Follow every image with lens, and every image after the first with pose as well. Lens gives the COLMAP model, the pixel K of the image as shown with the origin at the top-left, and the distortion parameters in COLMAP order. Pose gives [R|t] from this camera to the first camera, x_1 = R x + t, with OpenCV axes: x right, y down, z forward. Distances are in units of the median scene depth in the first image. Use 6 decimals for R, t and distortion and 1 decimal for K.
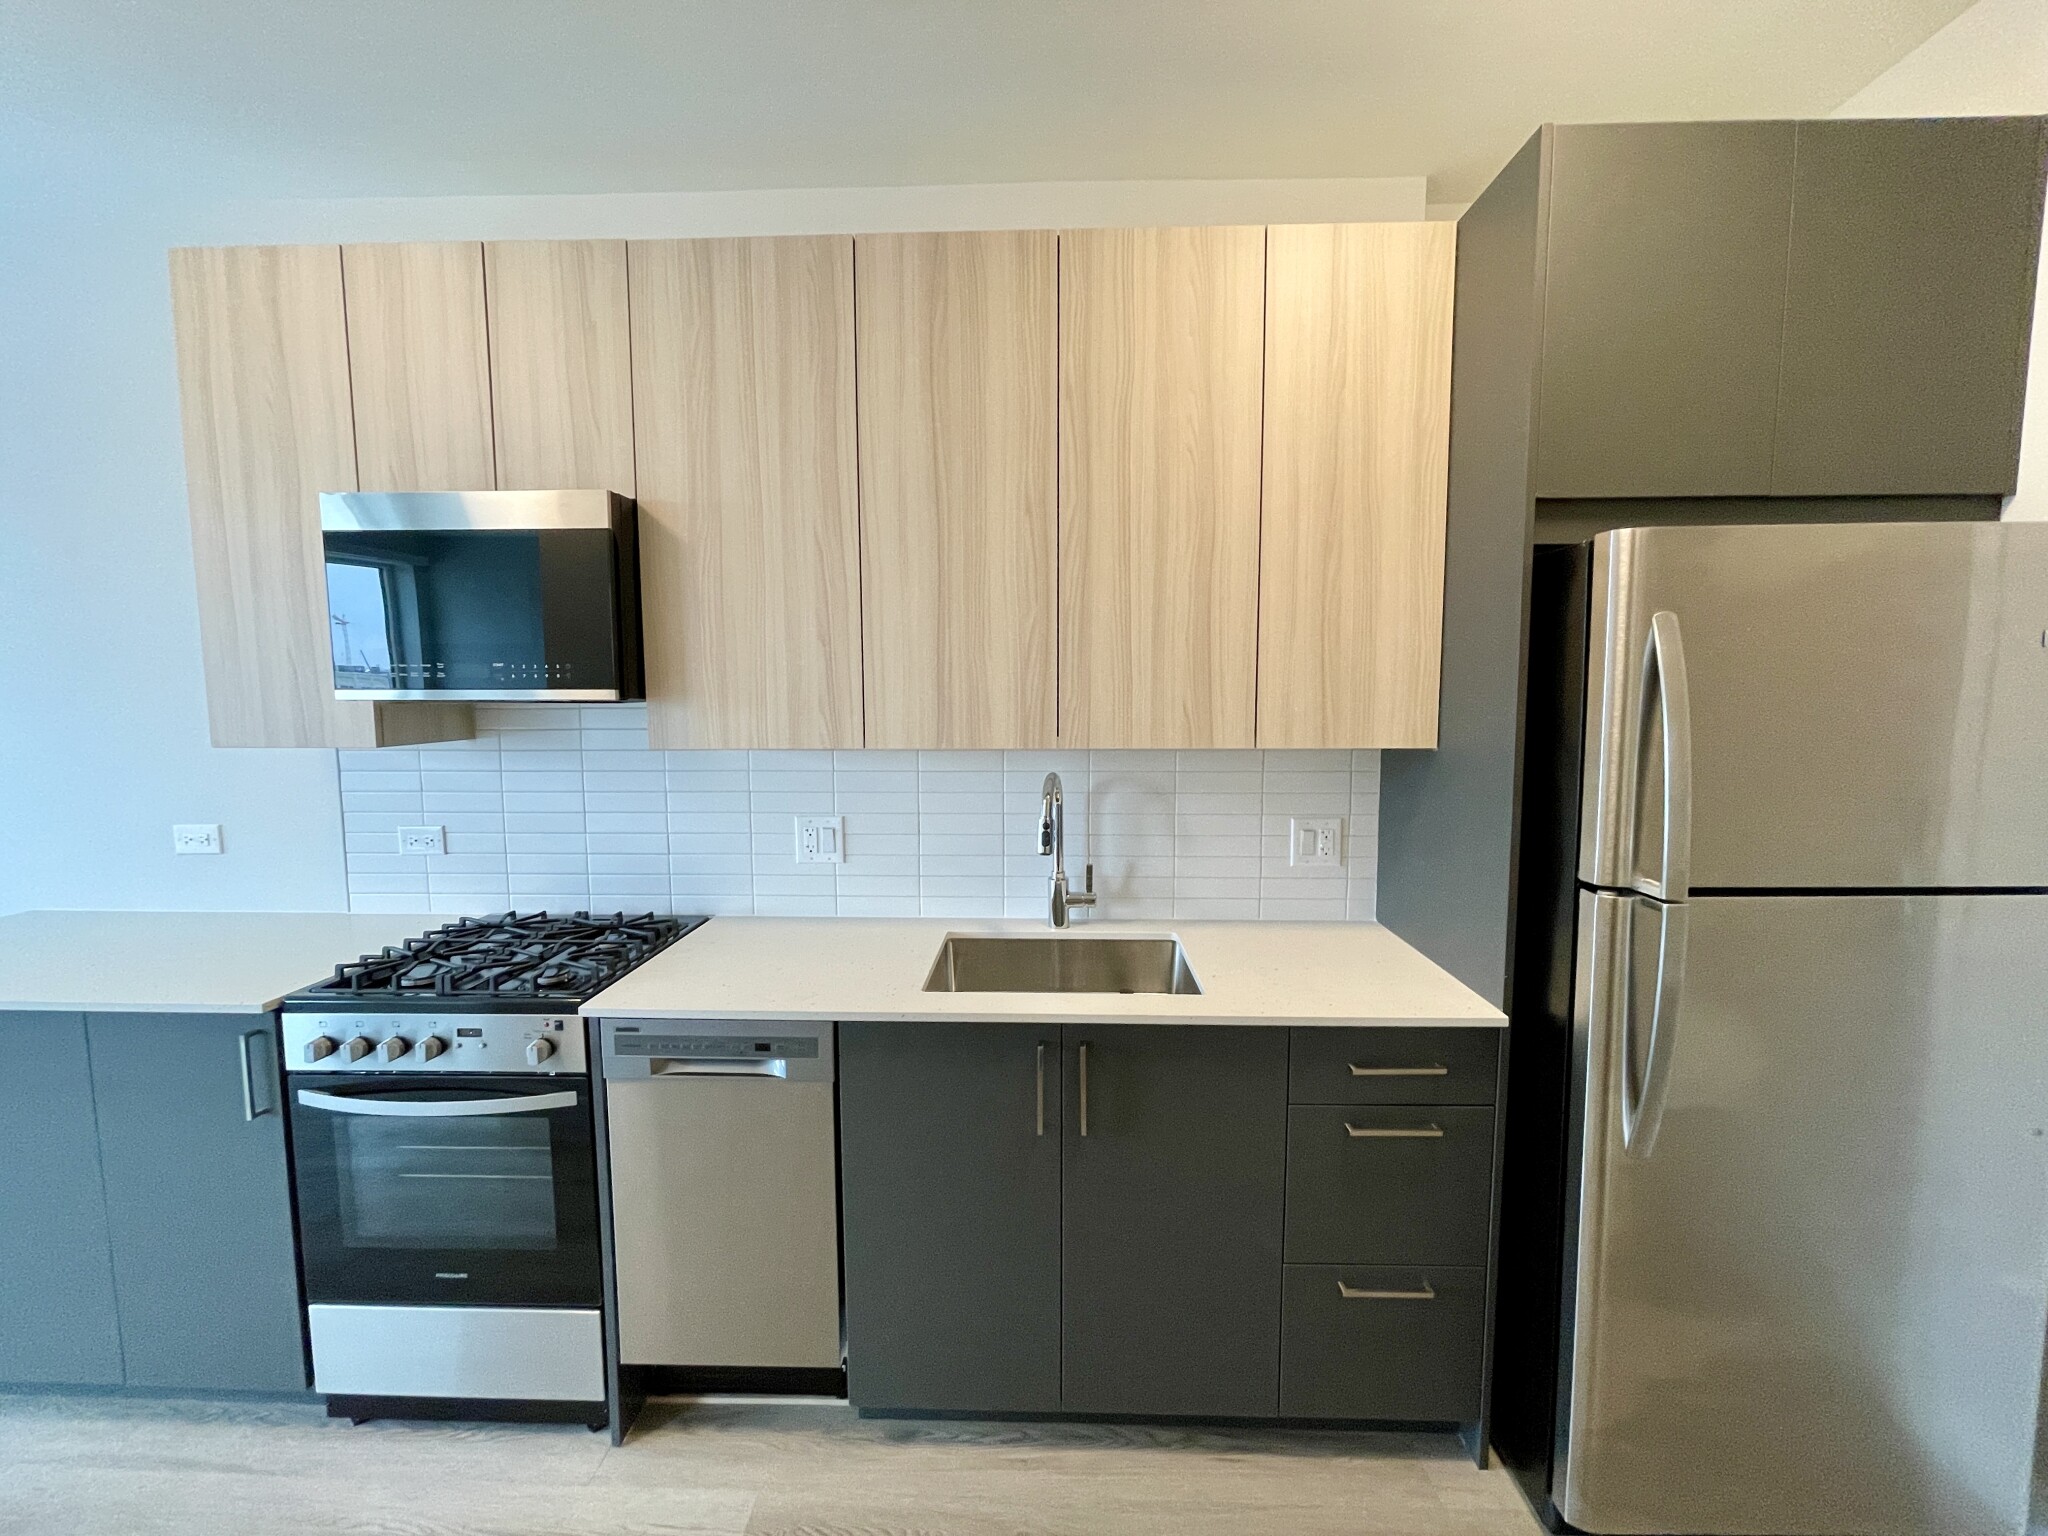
lens RADIAL K [[822.0, 0, 1028.3], [0, 822.0, 767.0], [0, 0, 1]] dist [-0.002413, 0.000279]
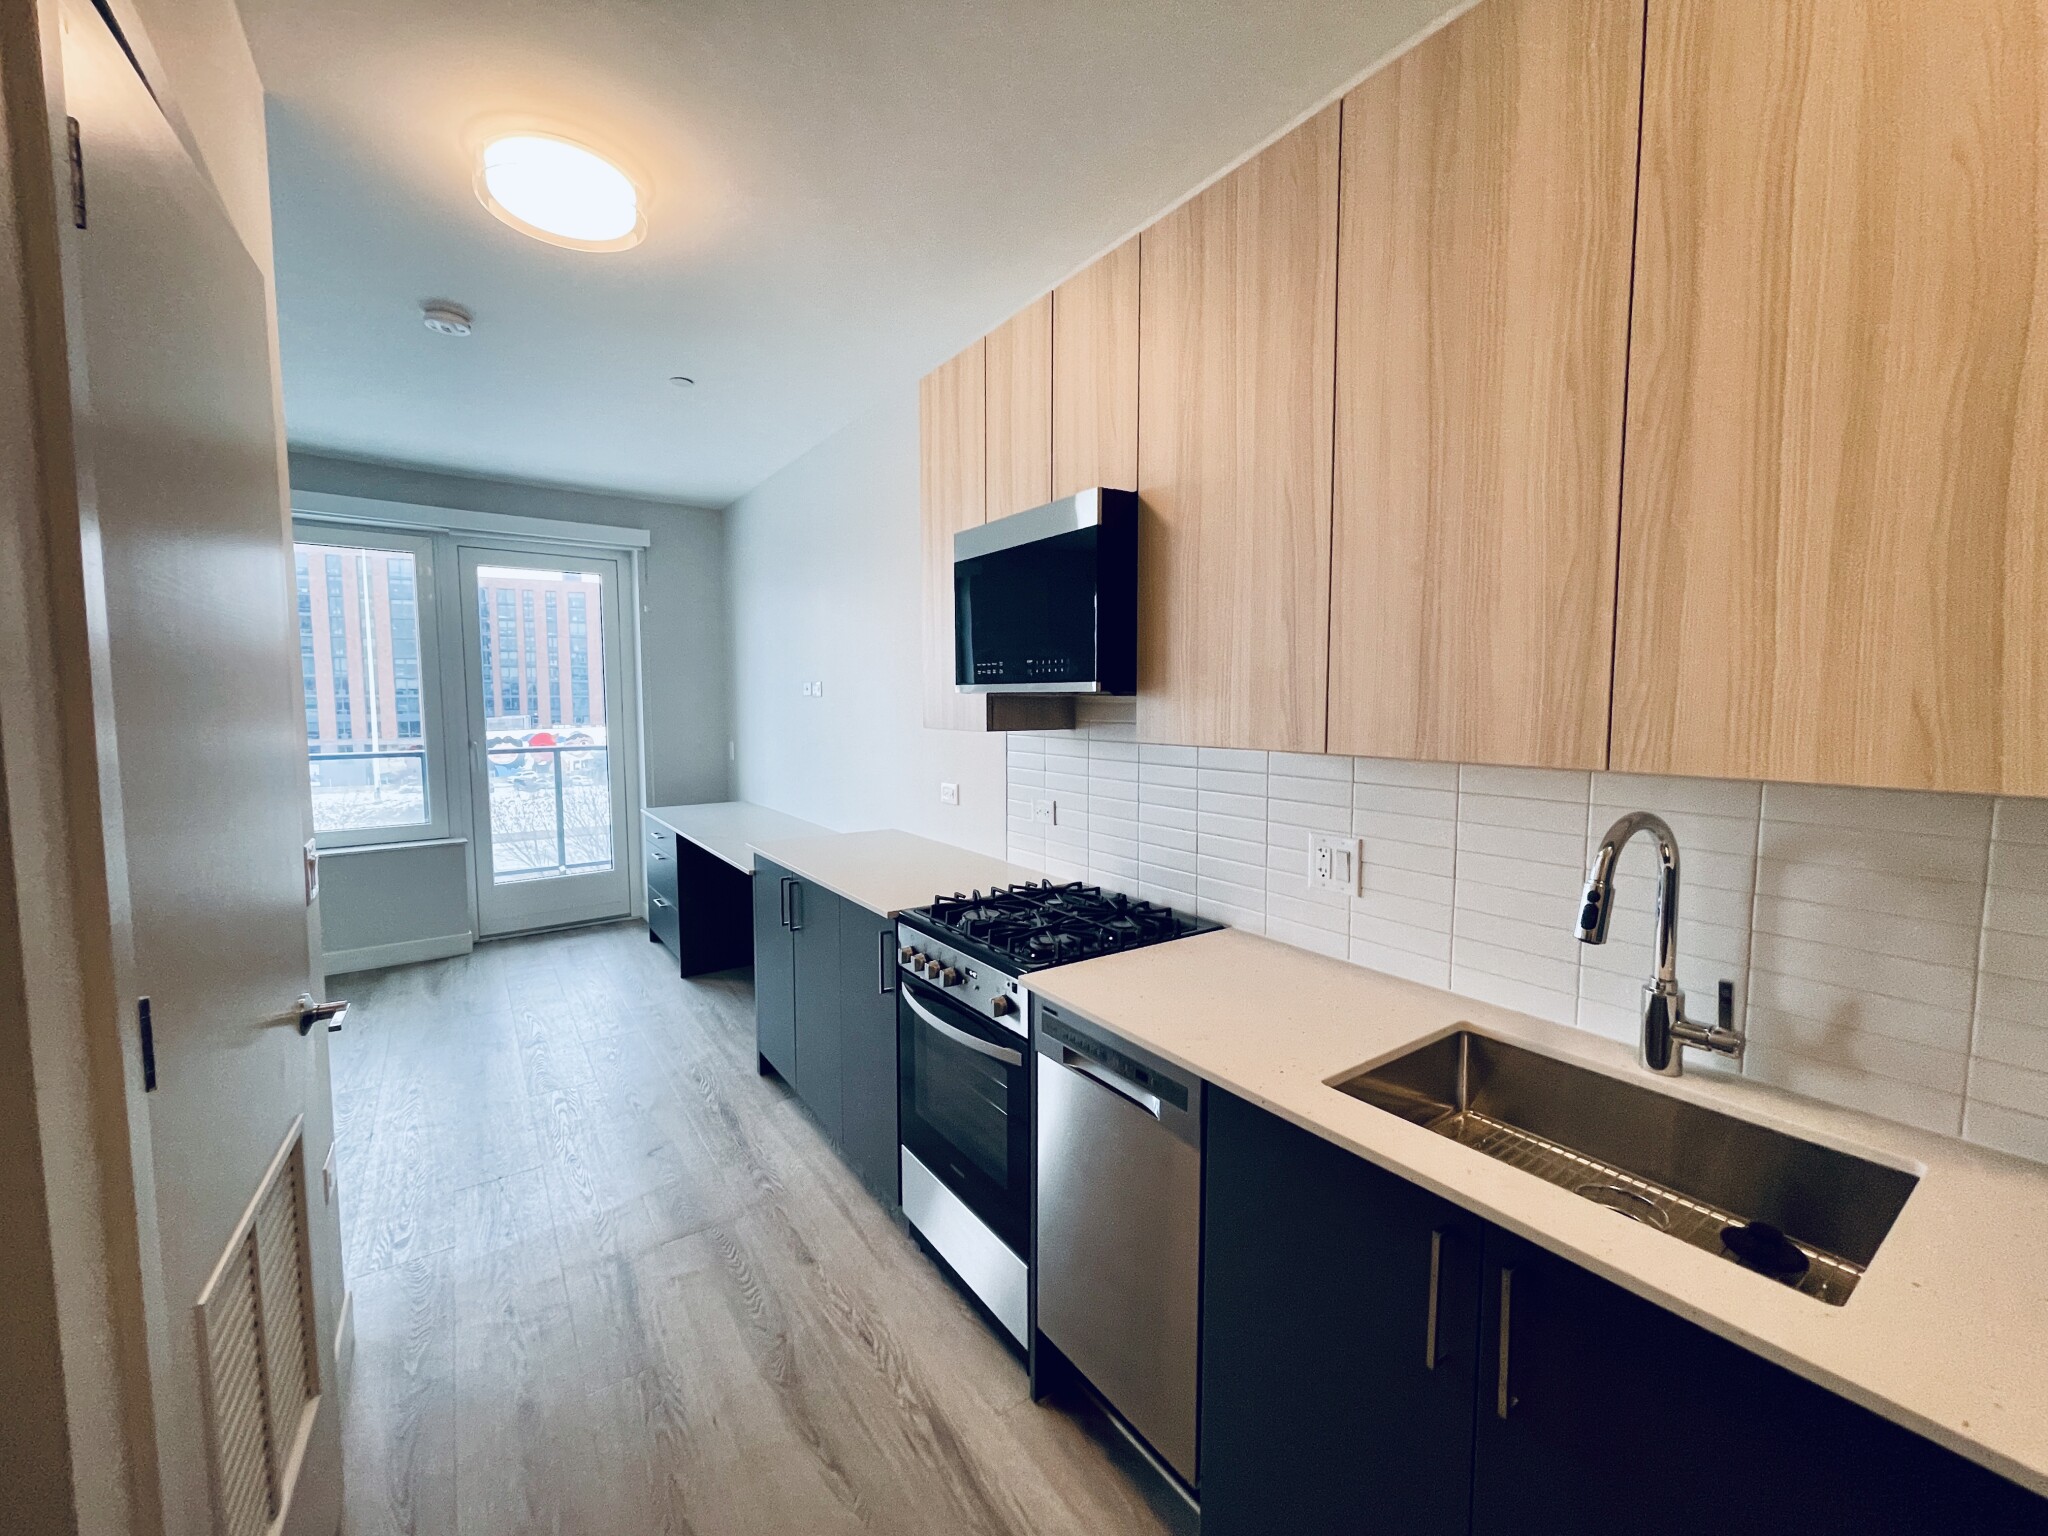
lens RADIAL K [[822.0, 0, 1028.3], [0, 822.0, 767.0], [0, 0, 1]] dist [-0.002413, 0.000279]
pose [[0.608403, 0.069386, -0.790589, 0.254295], [-0.077087, 0.996627, 0.028146, -0.010162], [0.789875, 0.043820, 0.611700, 0.297143]]
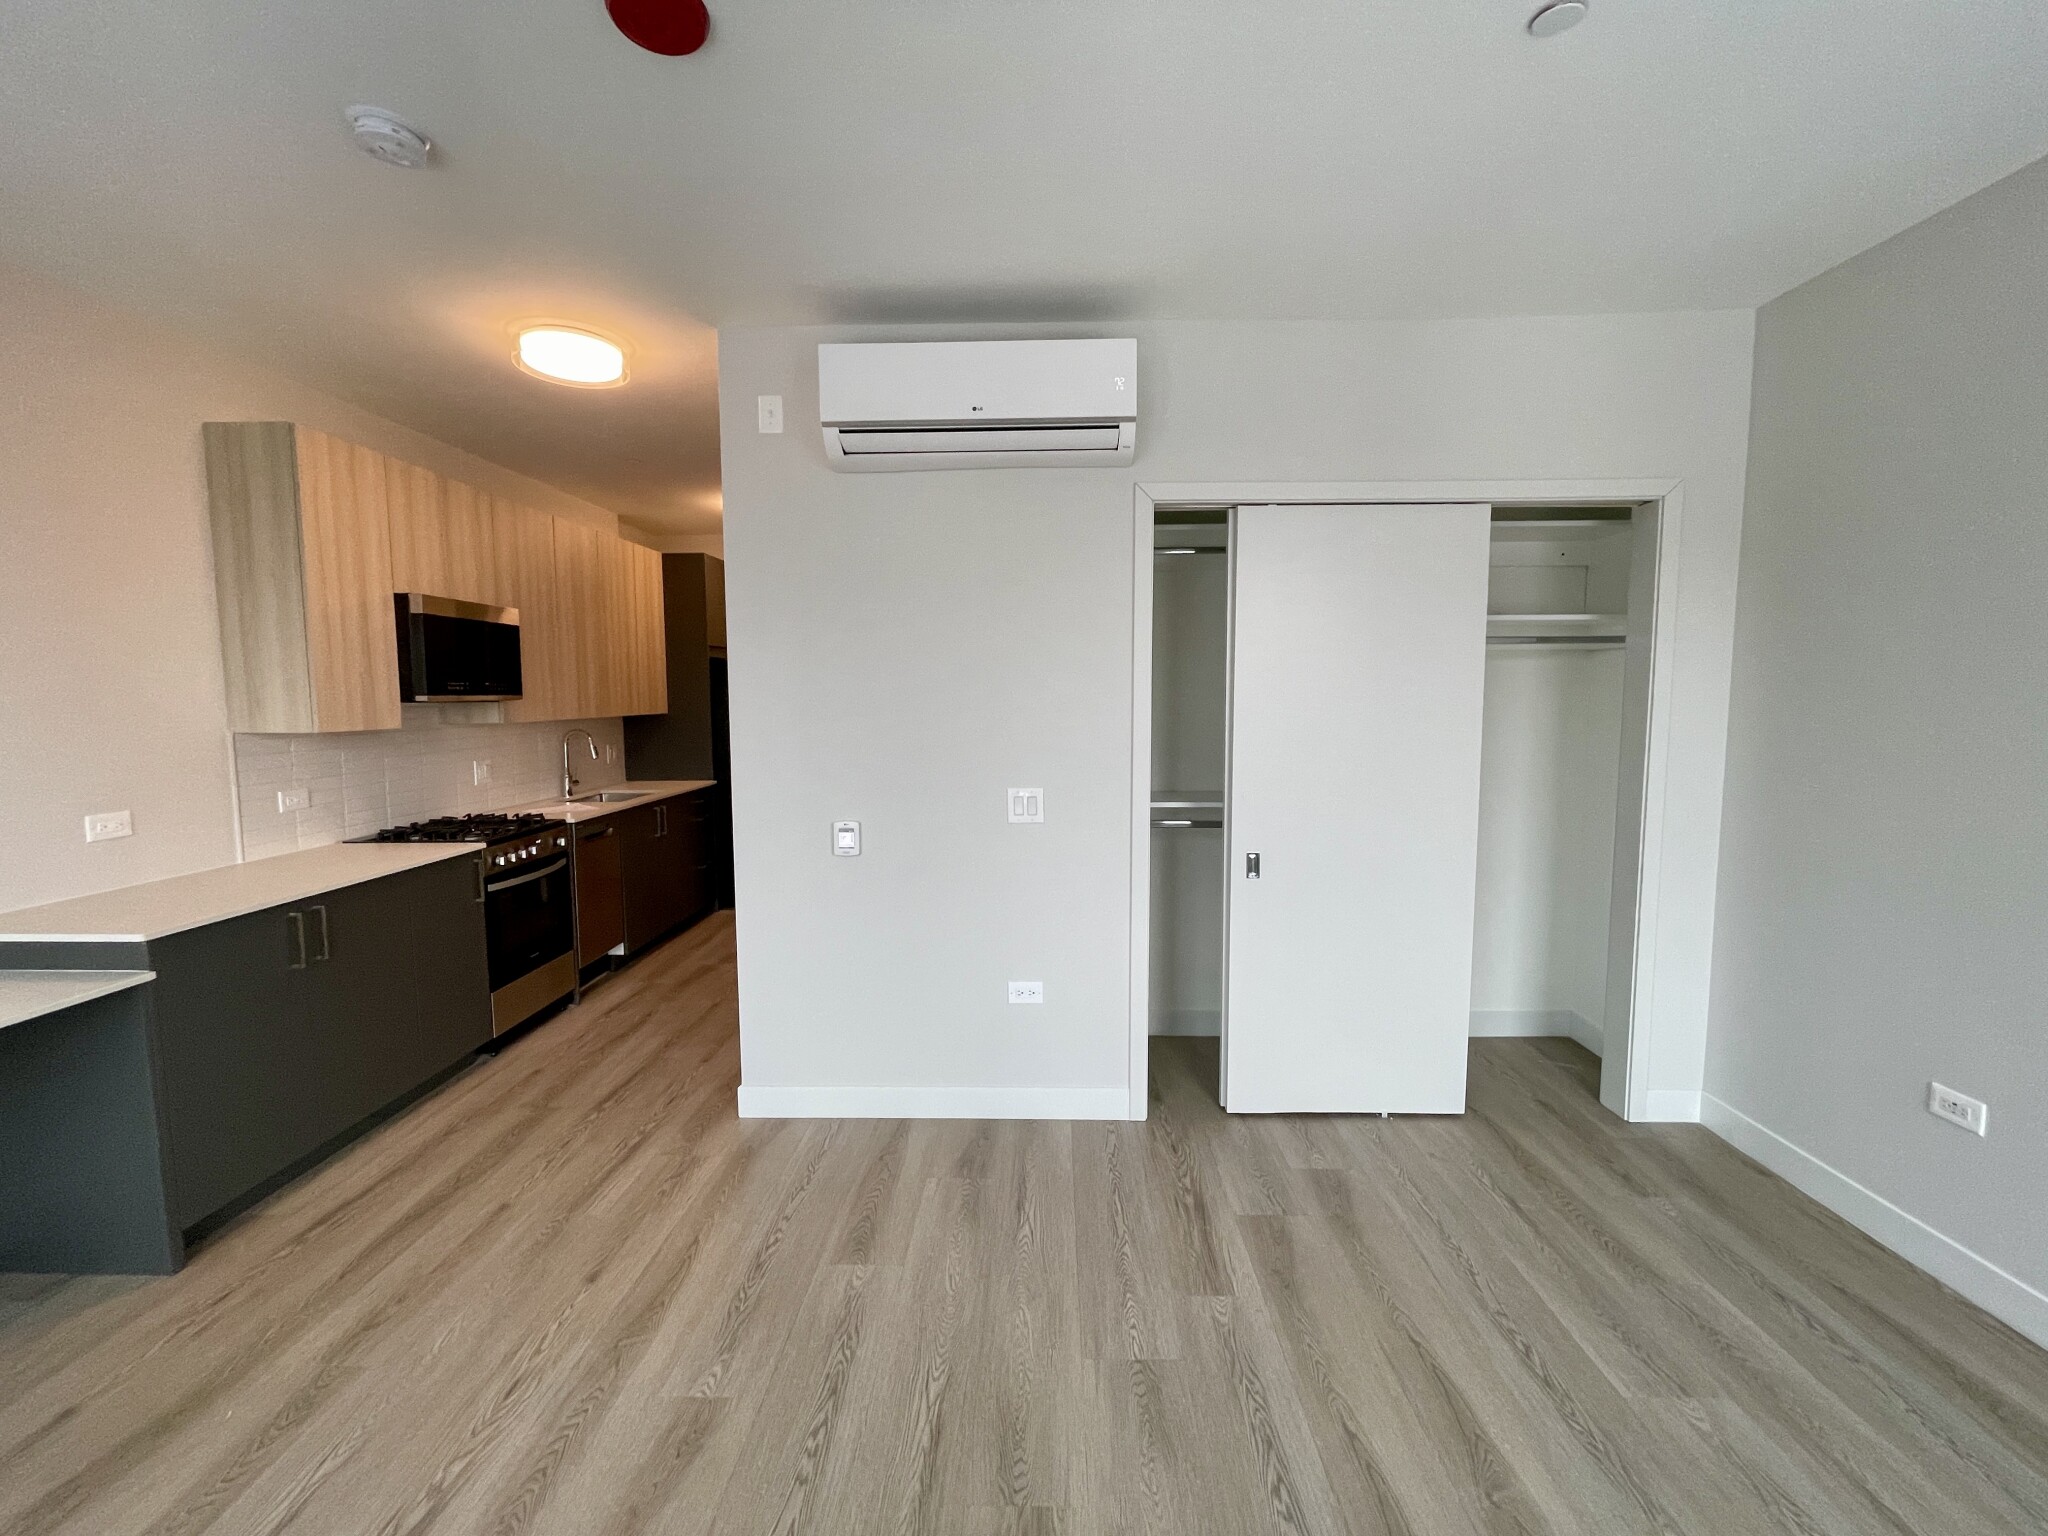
lens RADIAL K [[822.0, 0, 1028.3], [0, 822.0, 767.0], [0, 0, 1]] dist [-0.002413, 0.000279]
pose [[-0.028355, -0.068529, 0.997246, -2.820754], [0.098243, 0.992626, 0.071005, 0.064394], [-0.994758, 0.099986, -0.021414, -0.353097]]
